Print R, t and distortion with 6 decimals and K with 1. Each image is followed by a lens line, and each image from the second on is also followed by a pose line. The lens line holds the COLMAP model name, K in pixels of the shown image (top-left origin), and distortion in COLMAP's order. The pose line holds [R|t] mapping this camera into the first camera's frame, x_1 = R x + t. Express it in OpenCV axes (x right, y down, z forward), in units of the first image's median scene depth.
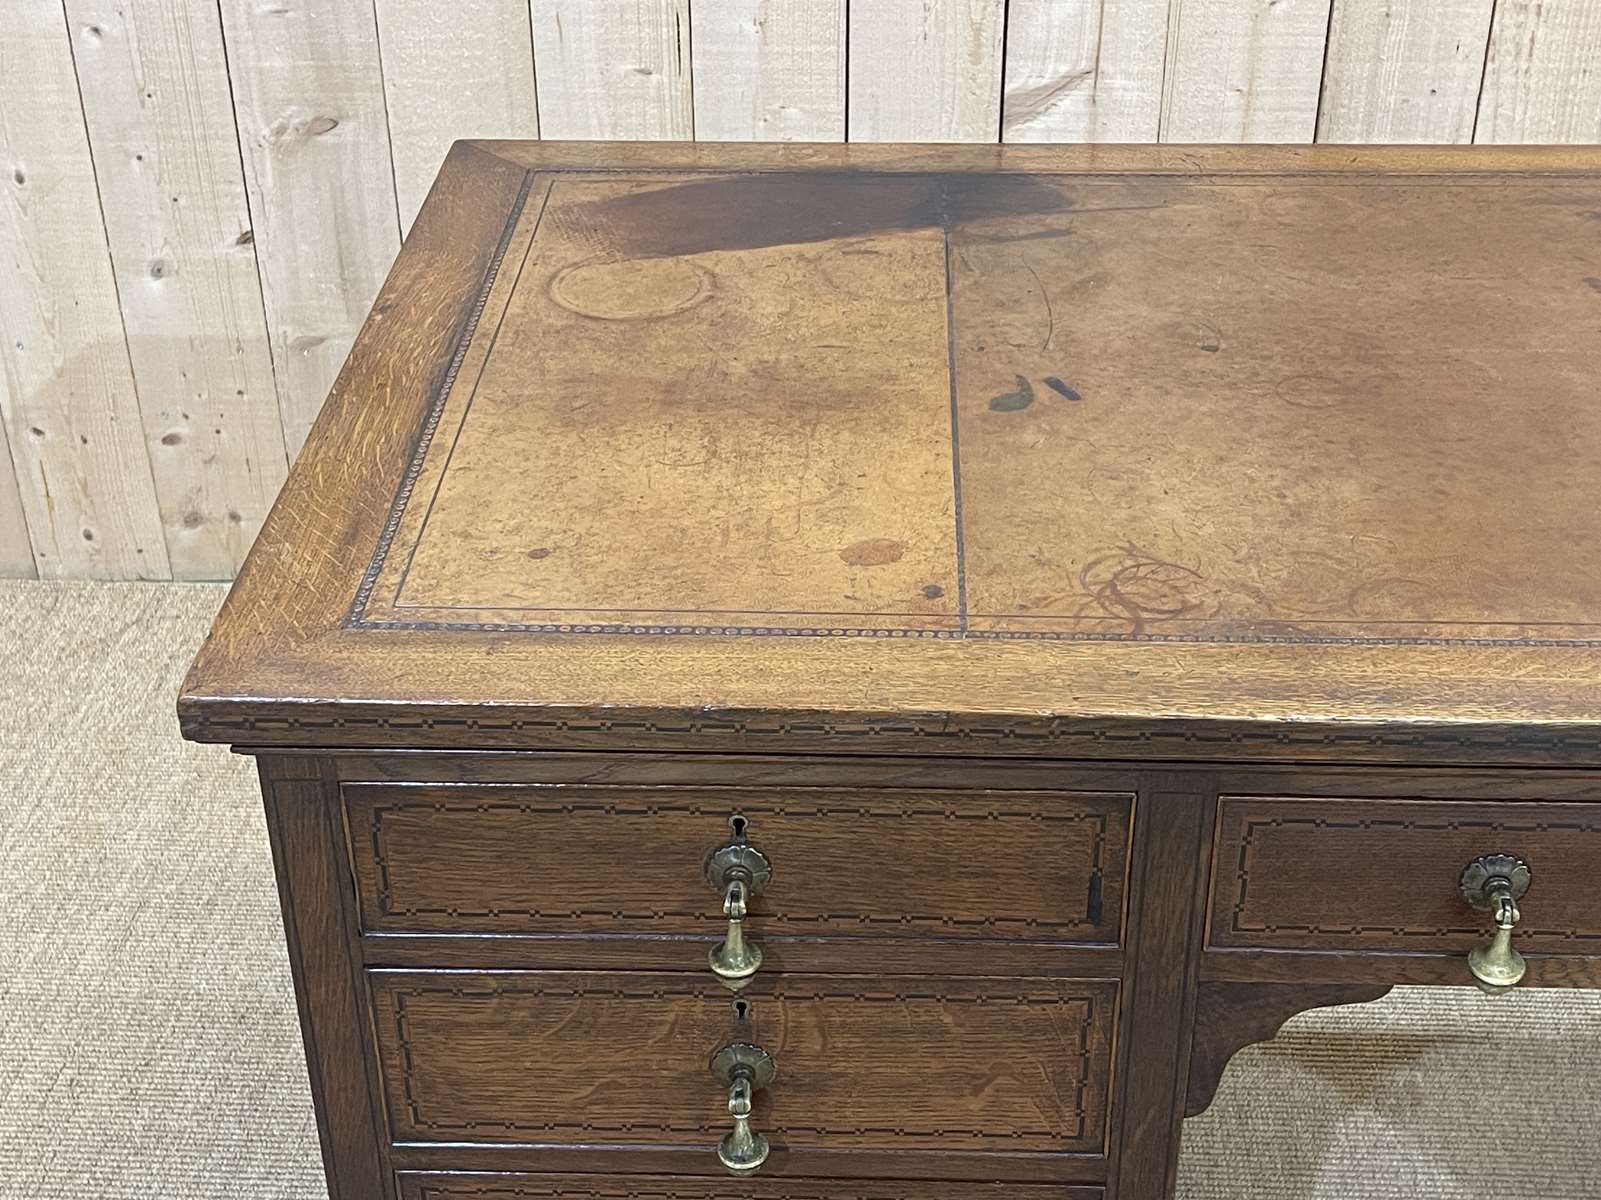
lens RADIAL K [[2184.3, 0, 812.7], [0, 2184.3, 599.4], [0, 0, 1]] dist [0.088408, -0.239020]
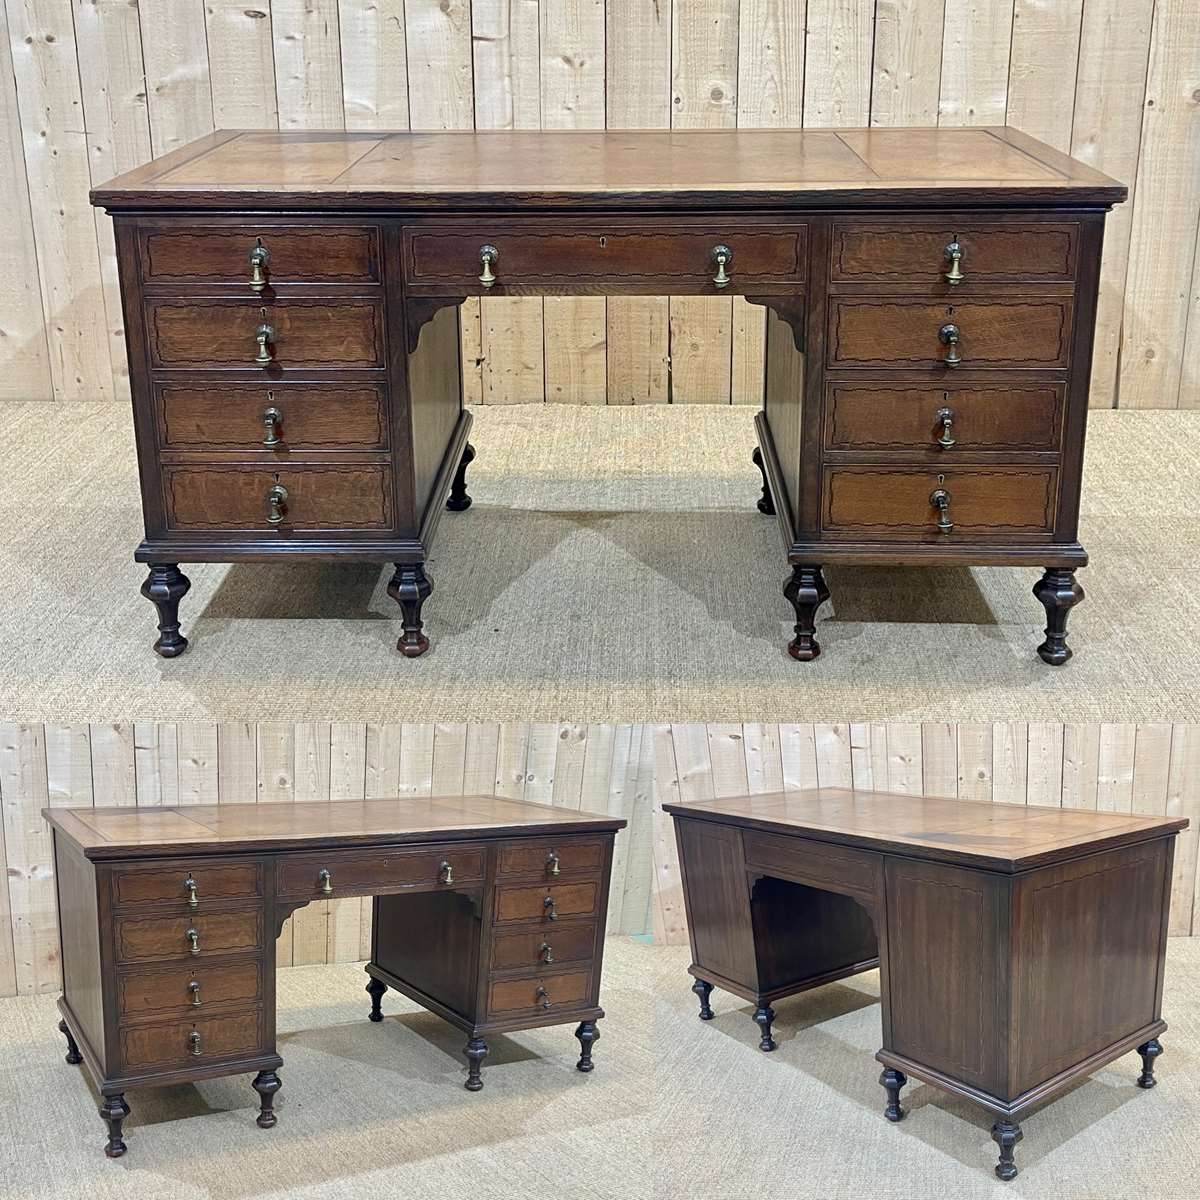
lens RADIAL K [[1437.1, 0, 599.4], [0, 1437.1, 371.0], [0, 0, 1]] dist [0.115890, -0.314041]
pose [[0.999958, -0.002900, 0.008679, 0.210651], [0.005026, 0.966632, -0.256122, 0.392535], [-0.007647, 0.256154, 0.966606, -0.484053]]
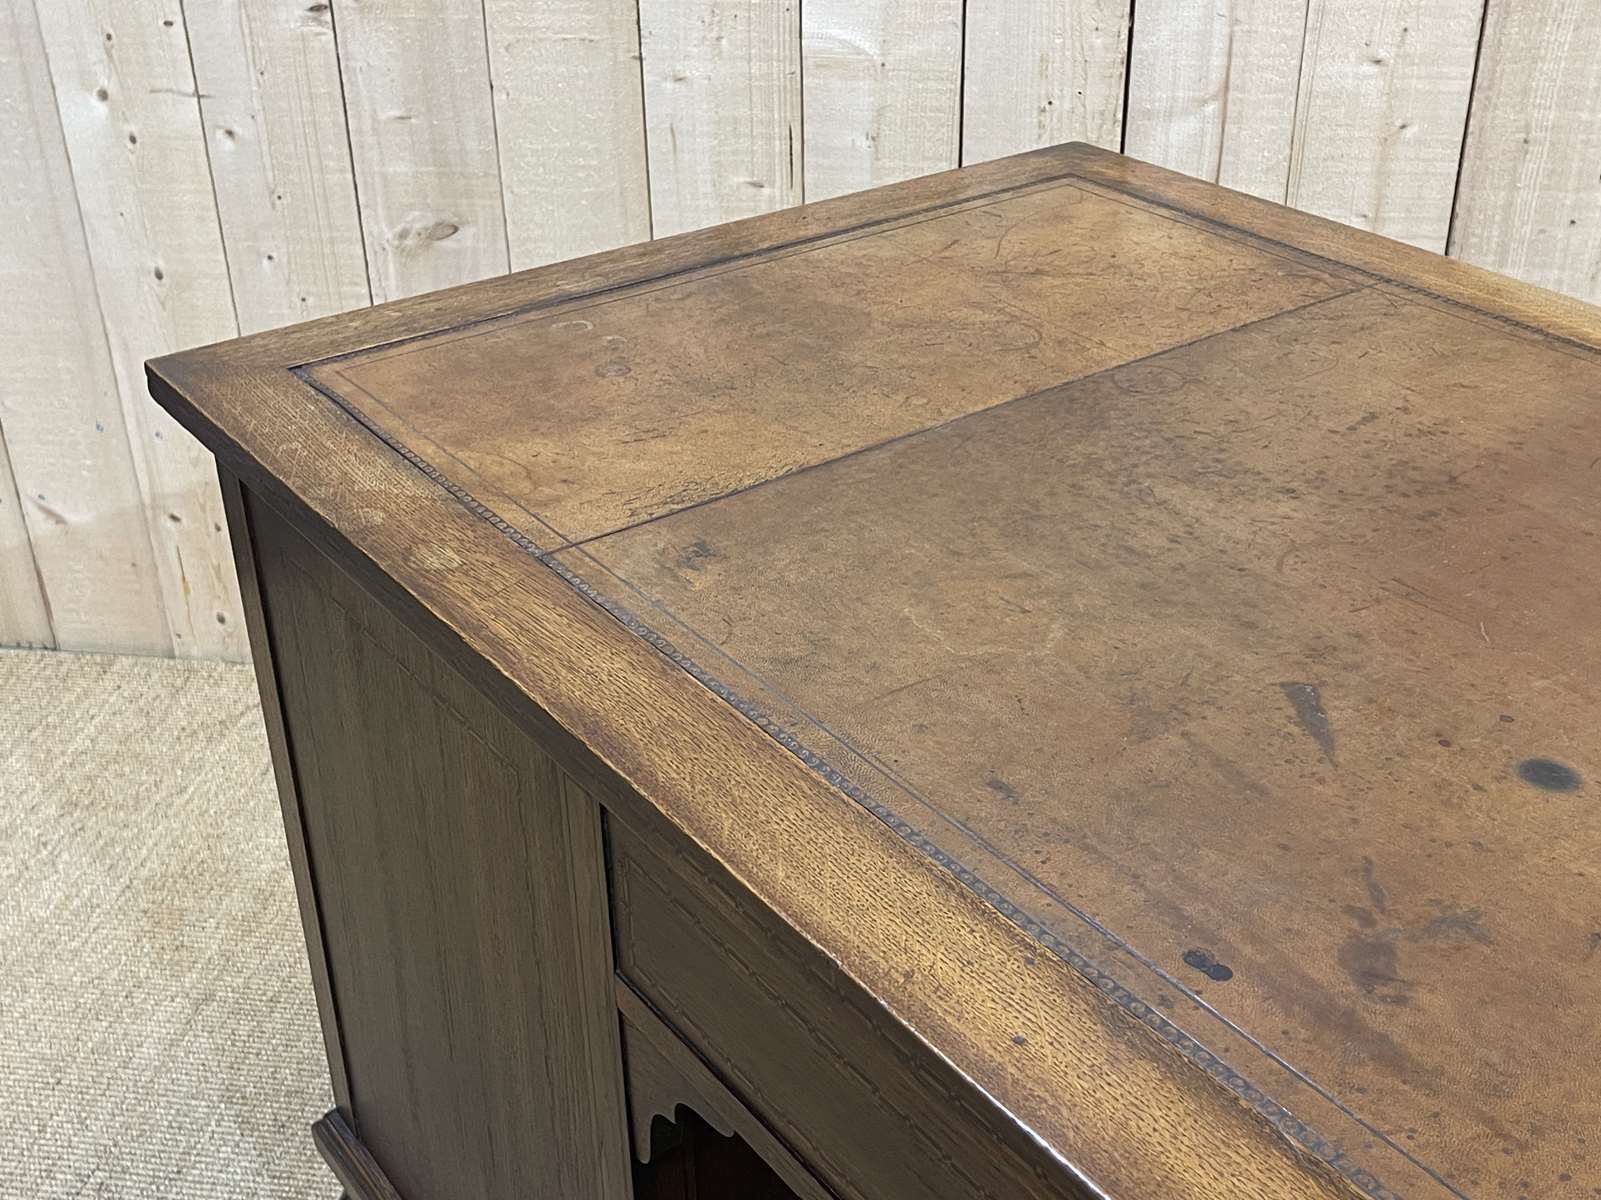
lens RADIAL K [[1906.8, 0, 811.8], [0, 1906.8, 609.9], [0, 0, 1]] dist [0.048898, -0.079877]
pose [[0.994225, 0.044016, -0.097877, 0.042763], [-0.047291, 0.998388, -0.031396, -0.021158], [0.096338, 0.035843, 0.994703, 0.146009]]
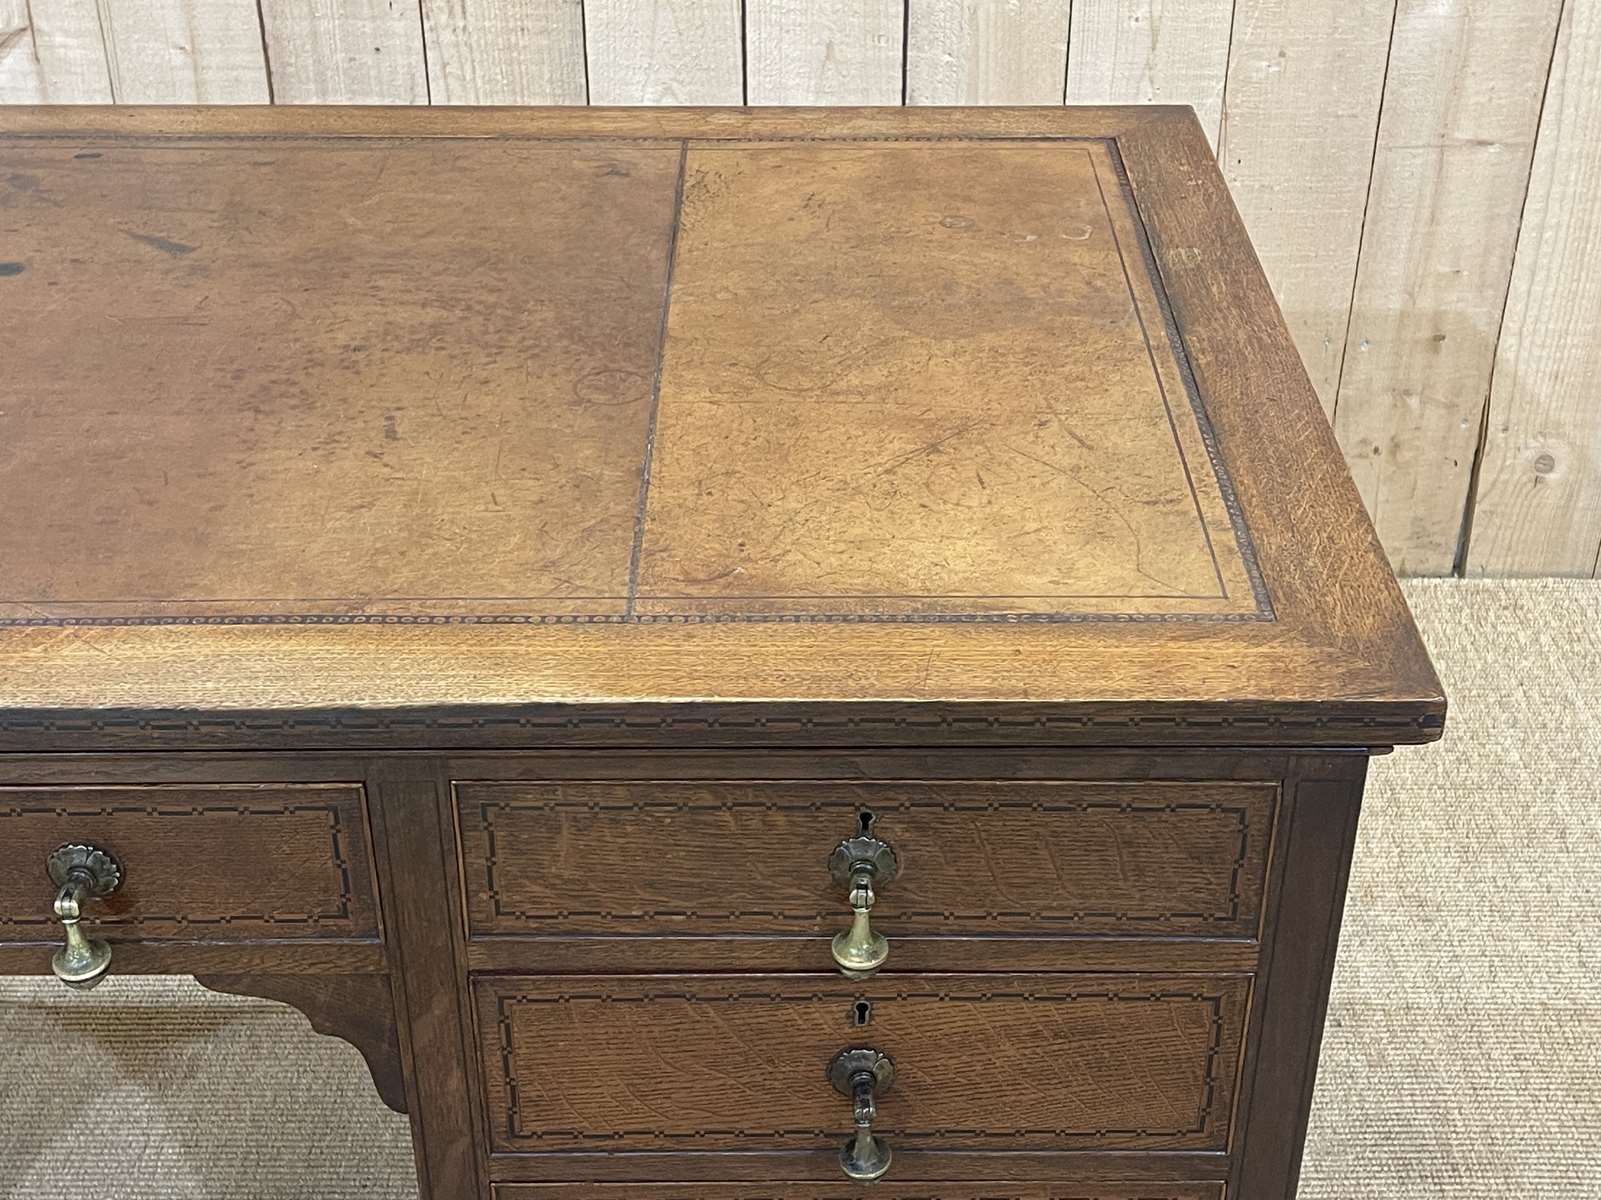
lens RADIAL K [[2184.3, 0, 812.7], [0, 2184.3, 599.4], [0, 0, 1]] dist [0.088408, -0.239020]
pose [[0.999048, -0.015203, 0.040889, 0.433787], [0.014477, 0.999733, 0.017999, 0.000720], [-0.041152, -0.017389, 0.999002, 0.002743]]
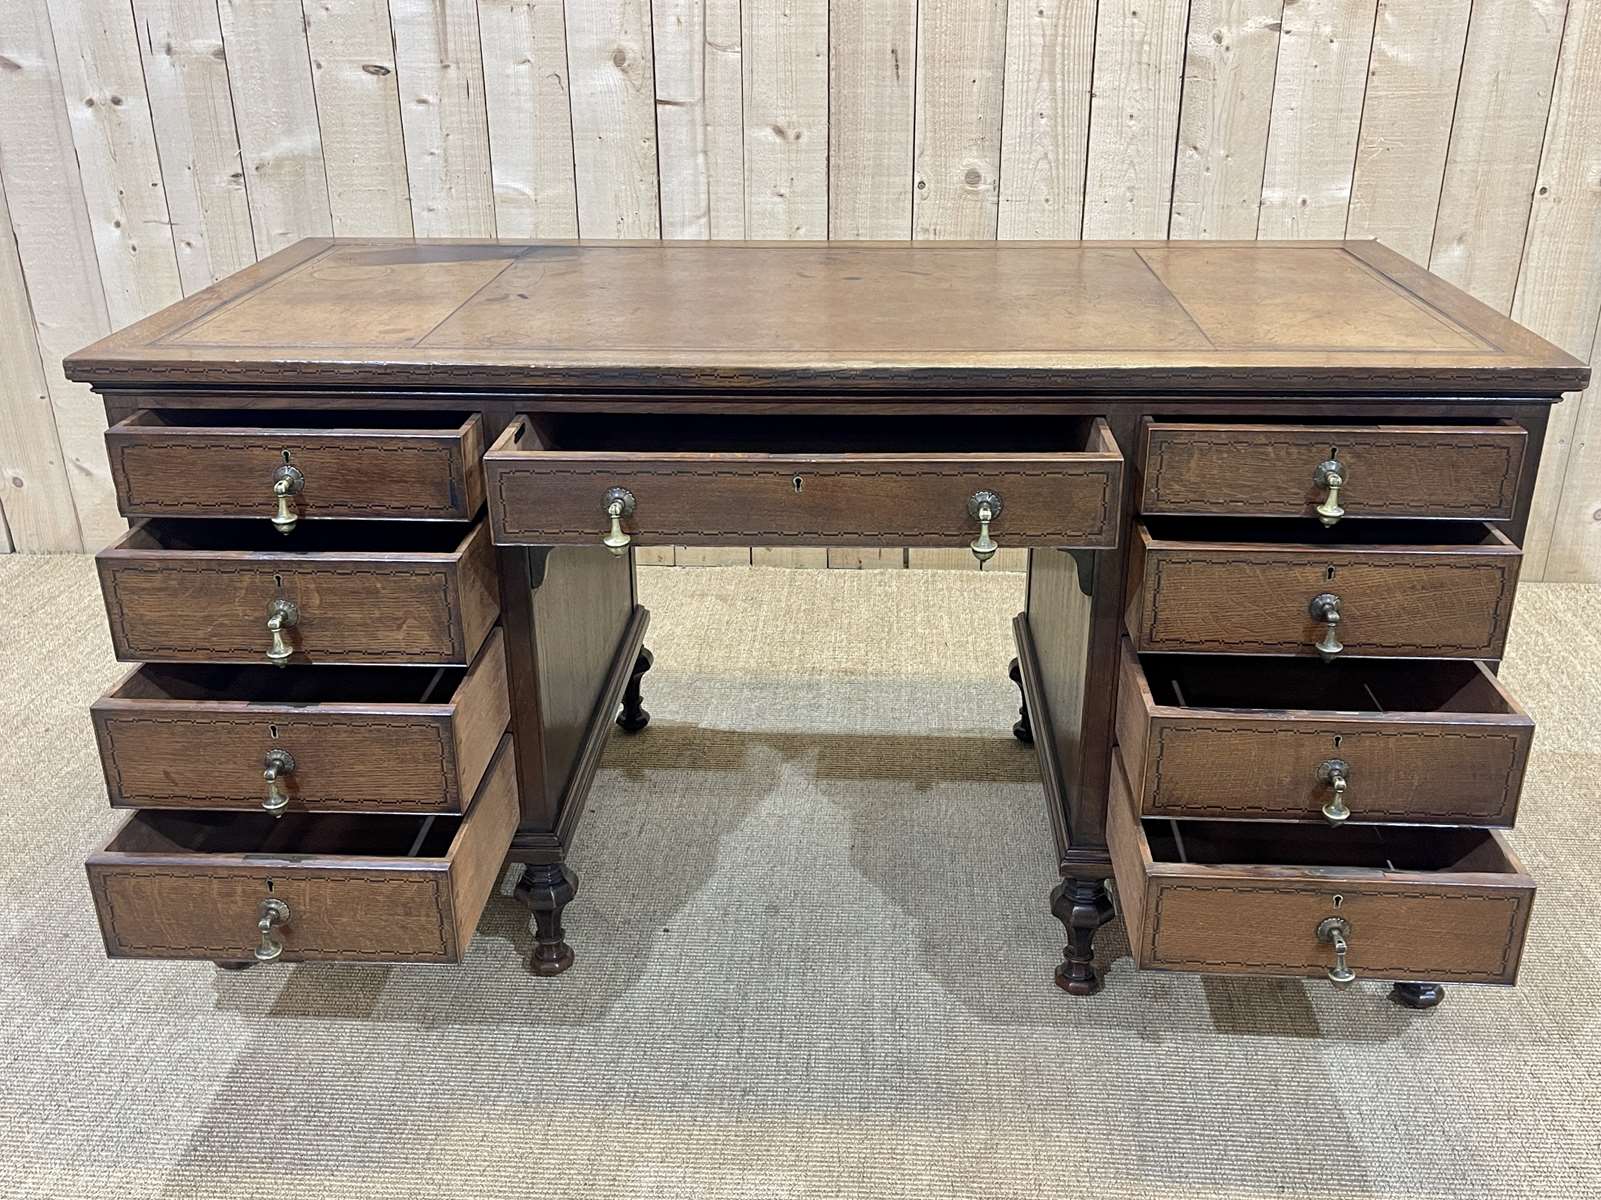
lens RADIAL K [[1488.4, 0, 799.2], [0, 1488.4, 601.1], [0, 0, 1]] dist [0.031998, -0.005078]
pose [[0.999817, 0.006631, -0.017957, 0.232356], [-0.009060, 0.990284, -0.138763, 0.227029], [0.016863, 0.138900, 0.990163, -0.237054]]
